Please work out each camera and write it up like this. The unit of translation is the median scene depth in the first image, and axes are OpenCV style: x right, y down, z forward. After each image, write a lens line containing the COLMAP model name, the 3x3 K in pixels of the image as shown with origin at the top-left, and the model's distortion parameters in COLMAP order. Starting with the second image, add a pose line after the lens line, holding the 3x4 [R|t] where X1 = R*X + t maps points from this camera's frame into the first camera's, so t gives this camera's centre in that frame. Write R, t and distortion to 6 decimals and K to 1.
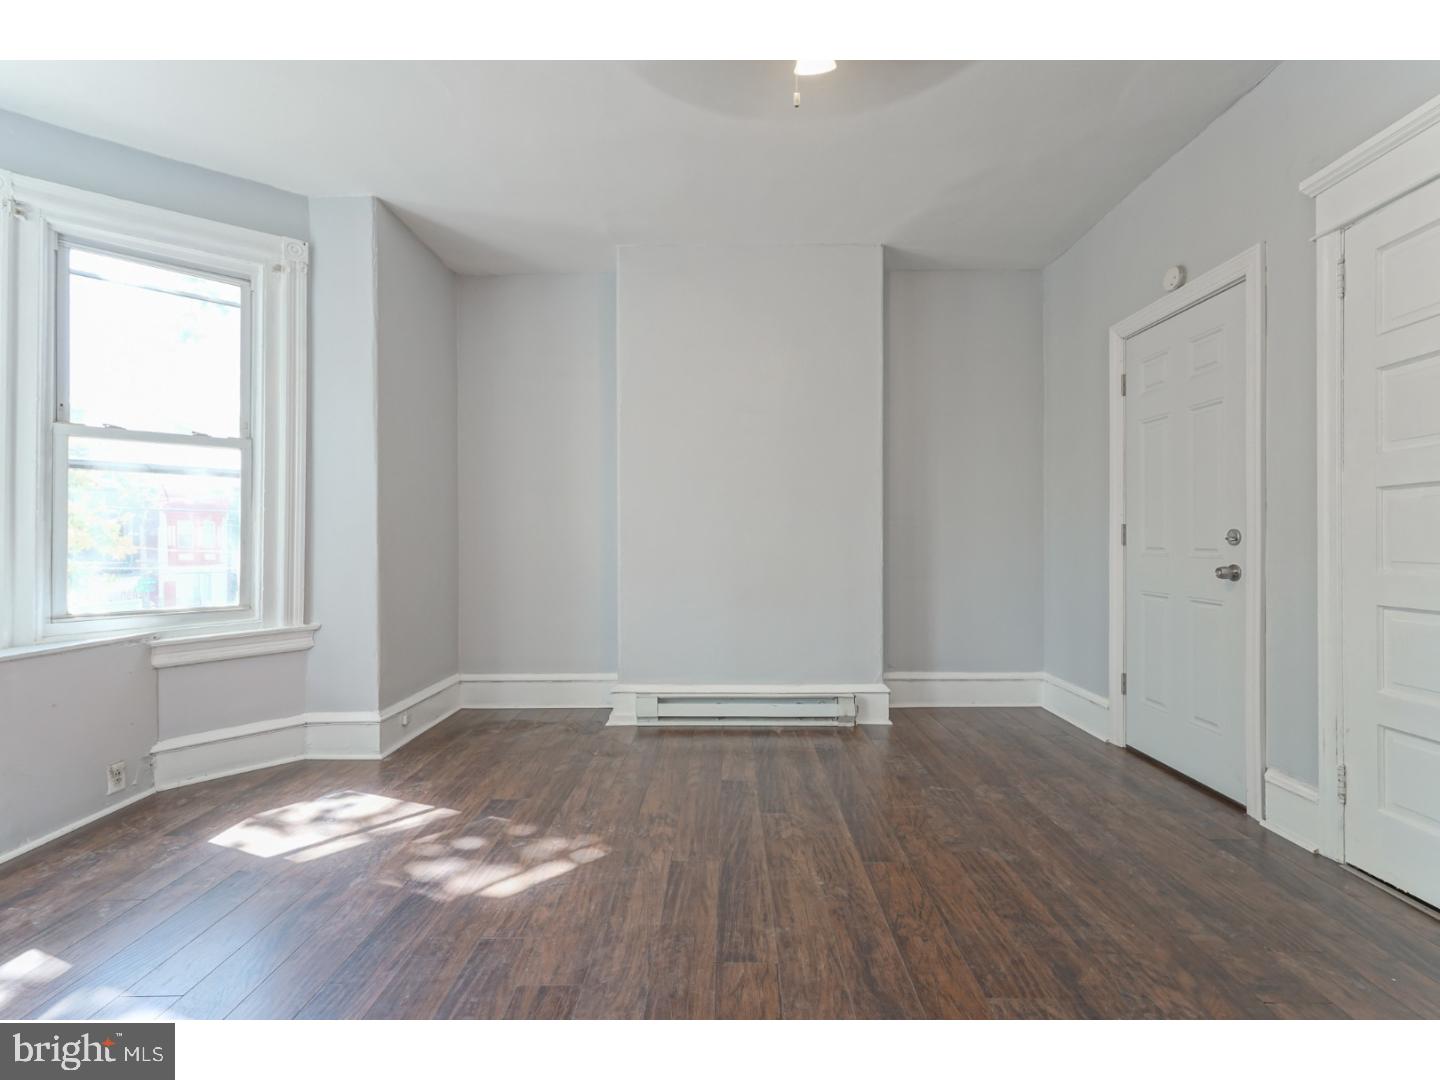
lens RADIAL K [[646.6, 0, 715.0], [0, 646.6, 543.9], [0, 0, 1]] dist [0.001451, 0.000799]
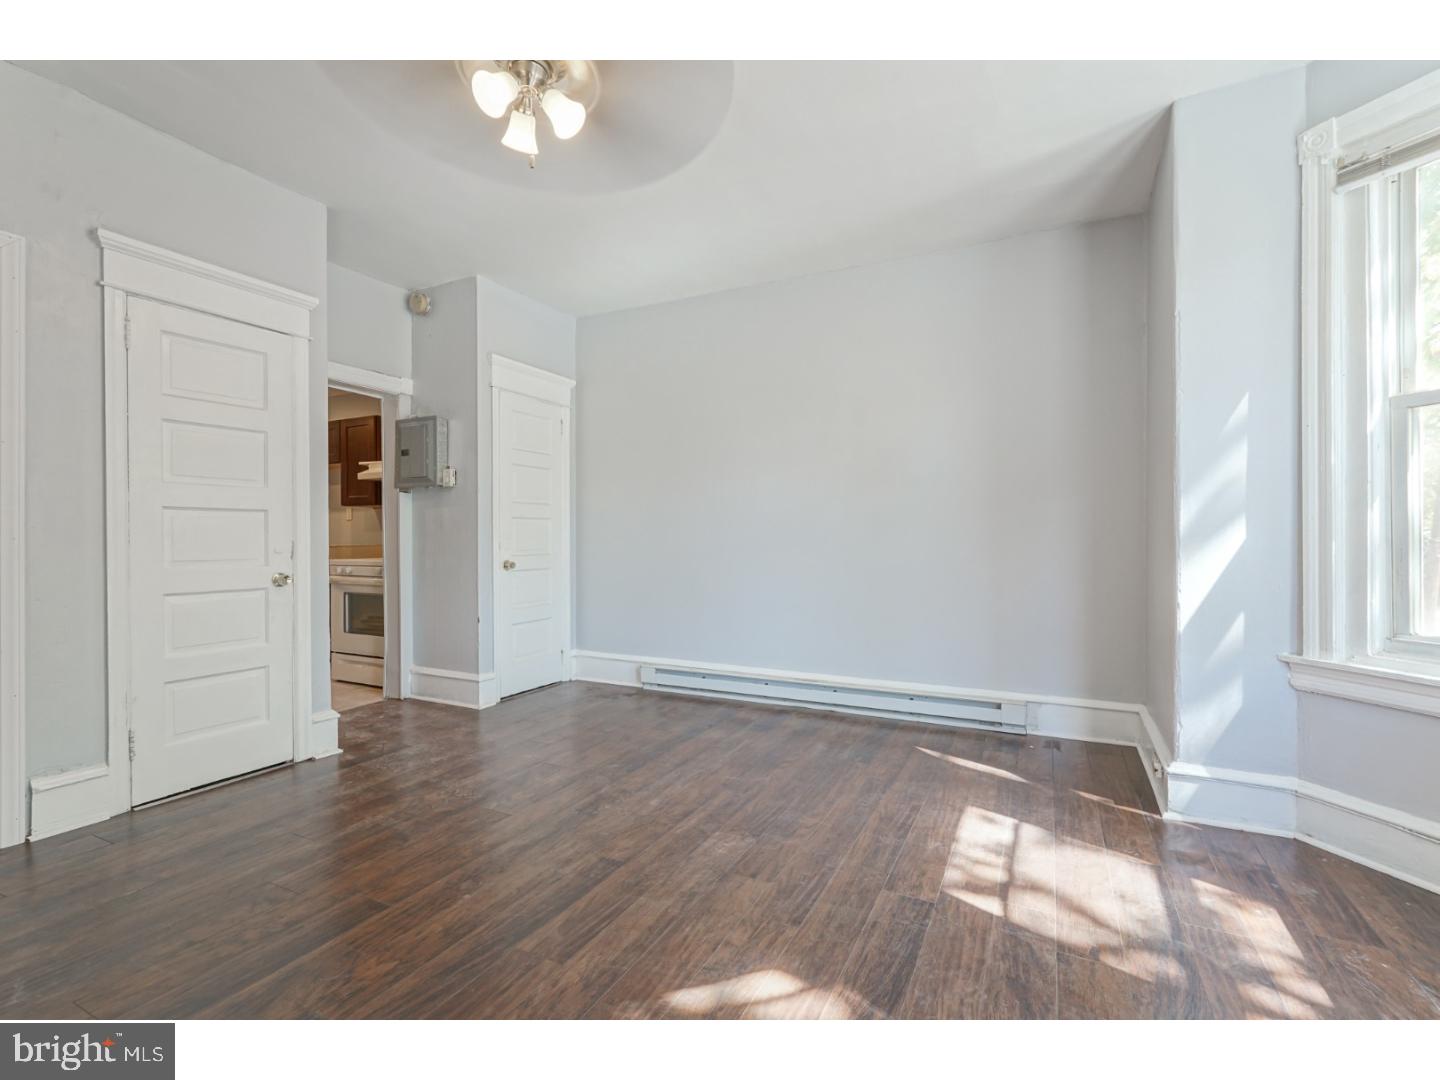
lens RADIAL K [[658.3, 0, 720.0], [0, 658.3, 540.0], [0, 0, 1]] dist [-0.001370, 0.000805]
pose [[-0.903531, 0.010426, 0.428395, -0.445016], [0.010198, 0.999944, -0.002829, -0.001386], [-0.428401, 0.001813, -0.903587, 1.266830]]
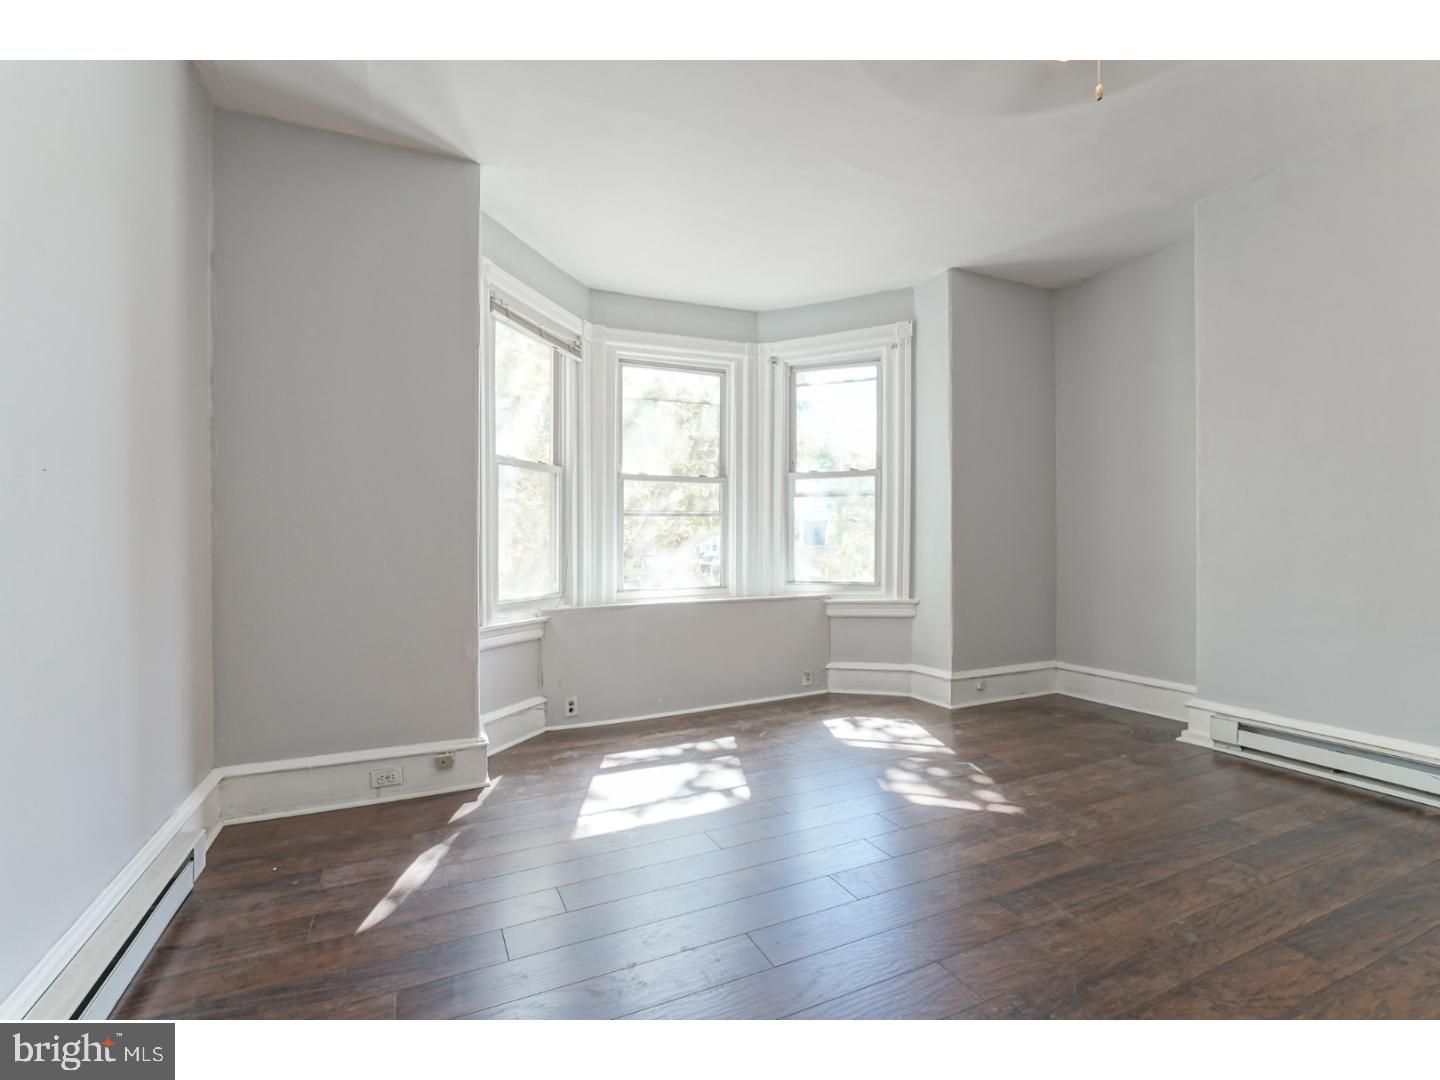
lens RADIAL K [[658.3, 0, 720.0], [0, 658.3, 540.0], [0, 0, 1]] dist [-0.001370, 0.000805]
pose [[0.443587, 0.000424, -0.896231, 0.512641], [0.002669, 0.999995, 0.001794, -0.005226], [0.896227, -0.003187, 0.443584, 0.020053]]
